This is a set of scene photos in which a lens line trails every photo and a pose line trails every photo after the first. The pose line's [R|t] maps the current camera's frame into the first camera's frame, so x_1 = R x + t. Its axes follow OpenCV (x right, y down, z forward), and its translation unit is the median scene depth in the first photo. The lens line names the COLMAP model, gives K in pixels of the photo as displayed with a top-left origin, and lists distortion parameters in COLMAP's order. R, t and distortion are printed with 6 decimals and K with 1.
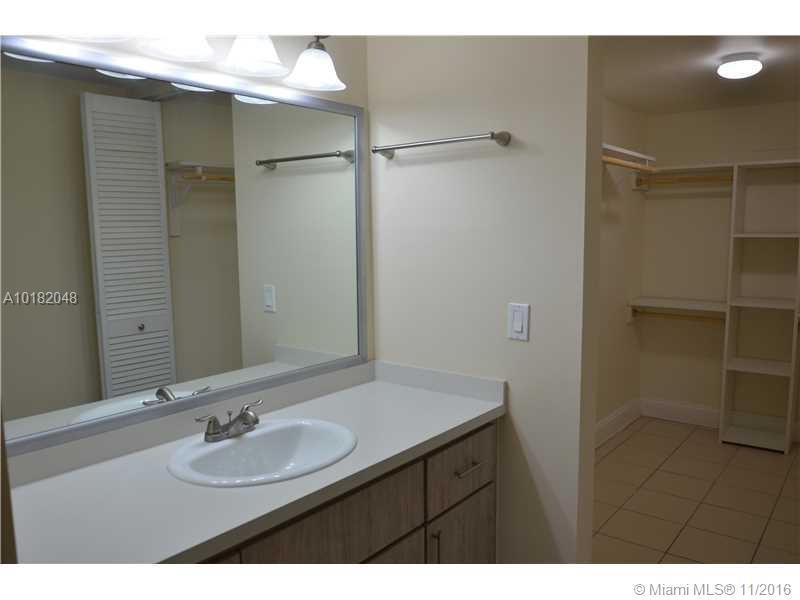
lens RADIAL K [[624.8, 0, 400.0], [0, 624.8, 300.0], [0, 0, 1]] dist [0.007621, -0.007039]
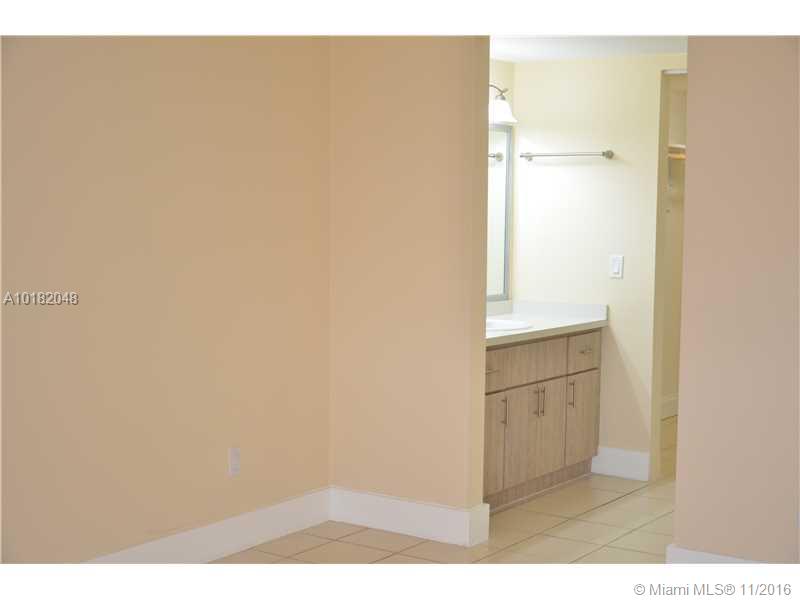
lens RADIAL K [[1304.6, 0, 400.0], [0, 1304.6, 300.0], [0, 0, 1]] dist [-0.062130, 0.036276]
pose [[0.994954, 0.019591, 0.098406, -0.689357], [-0.014015, 0.998274, -0.057038, 0.318012], [-0.099353, 0.055371, 0.993510, -2.261358]]
